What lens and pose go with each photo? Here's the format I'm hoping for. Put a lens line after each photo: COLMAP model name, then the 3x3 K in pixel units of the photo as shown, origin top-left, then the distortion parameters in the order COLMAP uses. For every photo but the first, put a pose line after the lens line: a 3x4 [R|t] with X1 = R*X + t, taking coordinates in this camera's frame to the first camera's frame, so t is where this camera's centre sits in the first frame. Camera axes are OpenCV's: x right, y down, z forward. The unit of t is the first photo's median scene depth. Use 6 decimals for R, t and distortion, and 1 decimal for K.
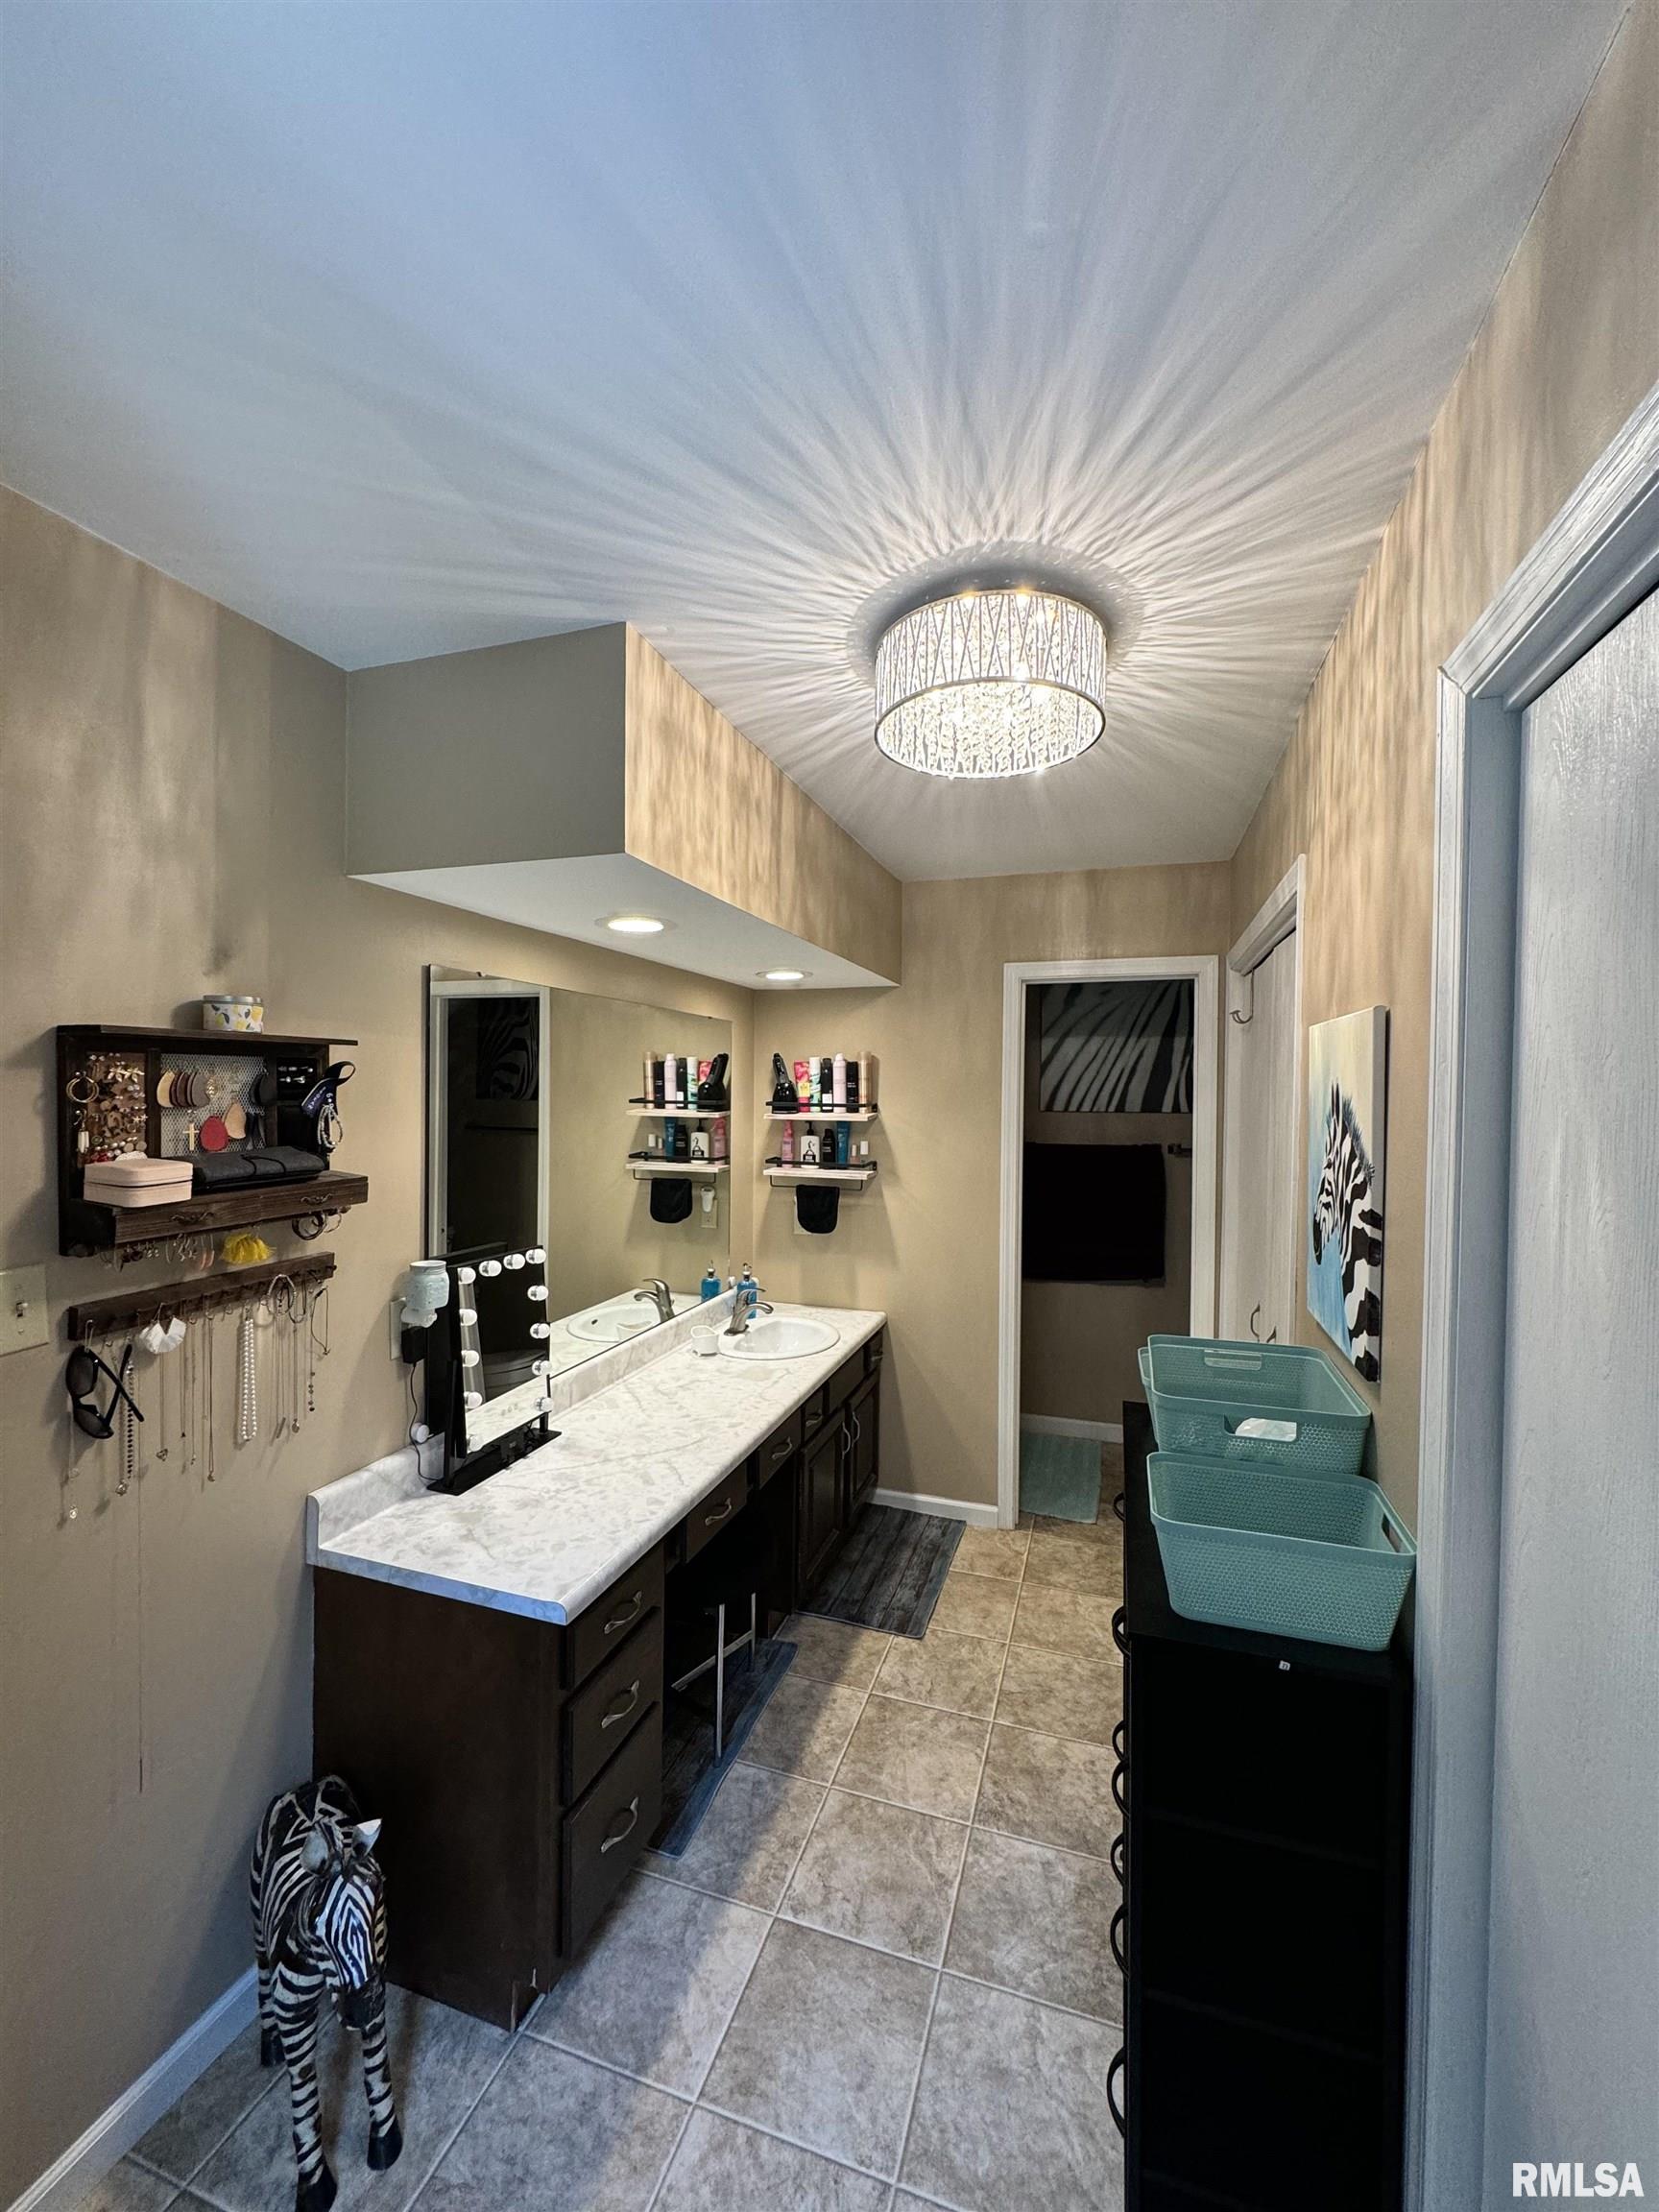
lens RADIAL K [[879.8, 0, 833.3], [0, 879.8, 1102.0], [0, 0, 1]] dist [-0.000785, -0.000213]
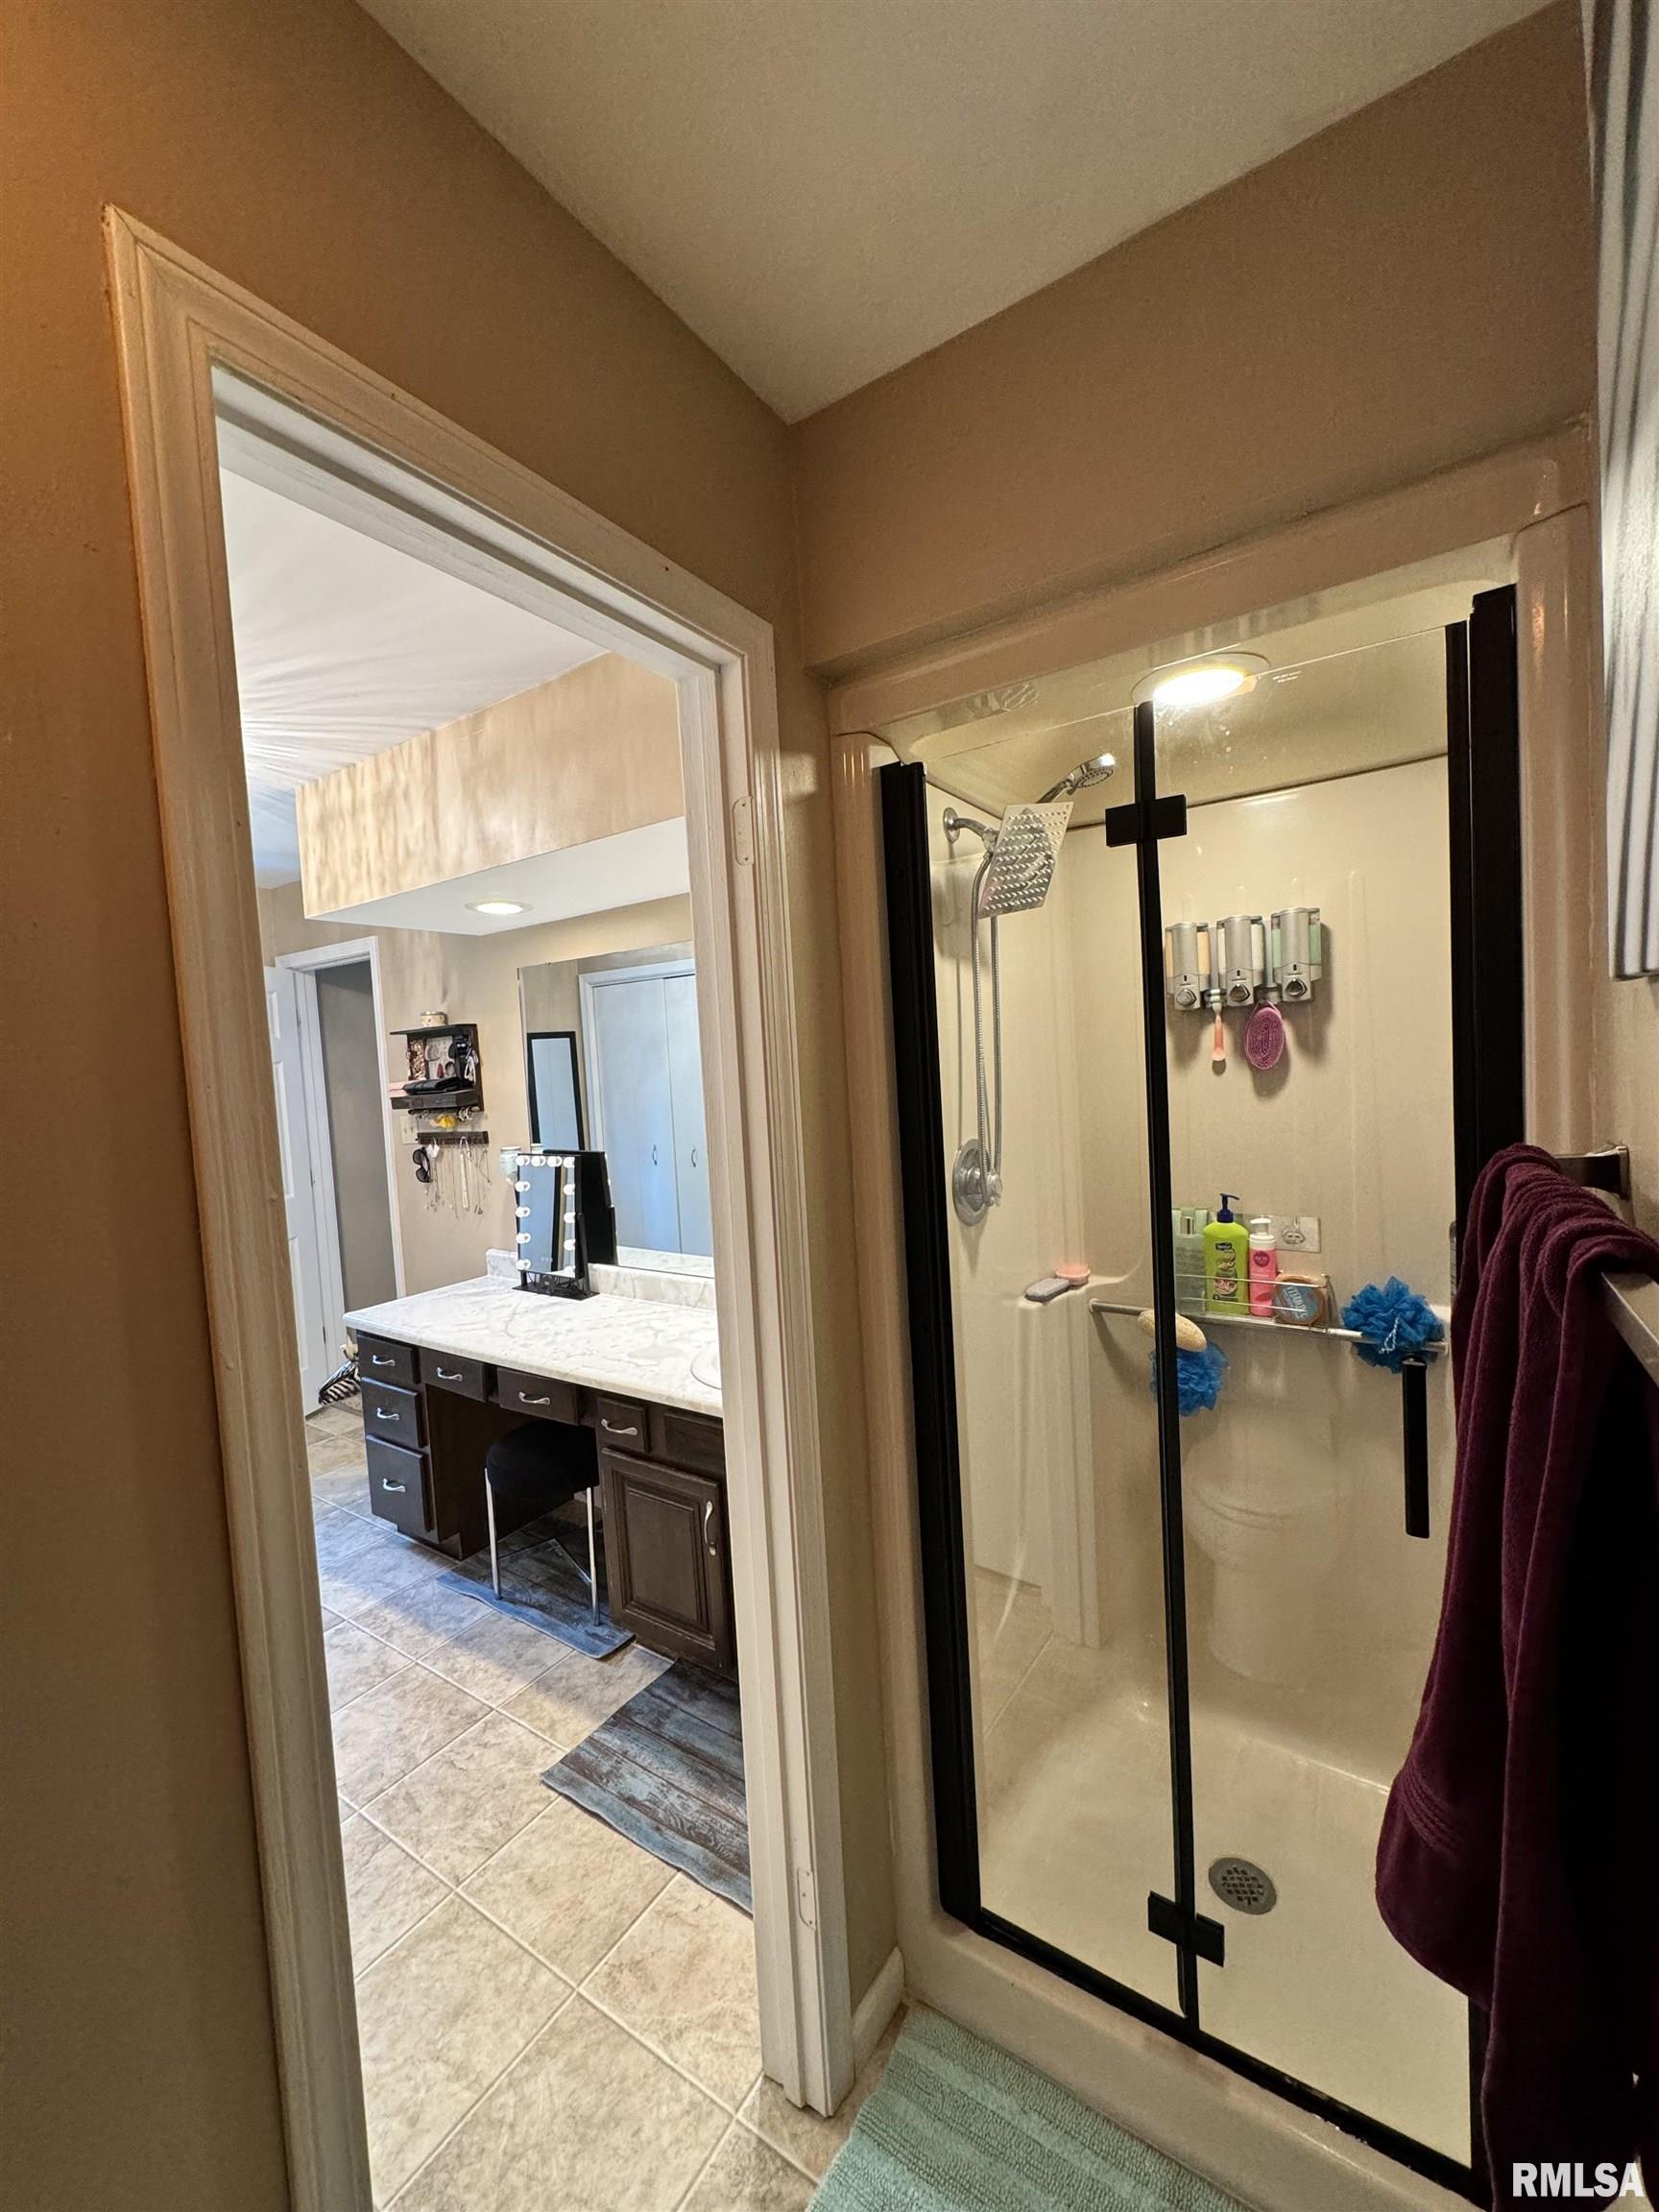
lens RADIAL K [[879.8, 0, 827.5], [0, 879.8, 1107.3], [0, 0, 1]] dist [-0.000785, -0.000213]
pose [[-0.269918, 0.058812, -0.961086, 0.780084], [0.039187, 0.997977, 0.050064, 0.036082], [0.962086, -0.024149, -0.271676, 1.604685]]
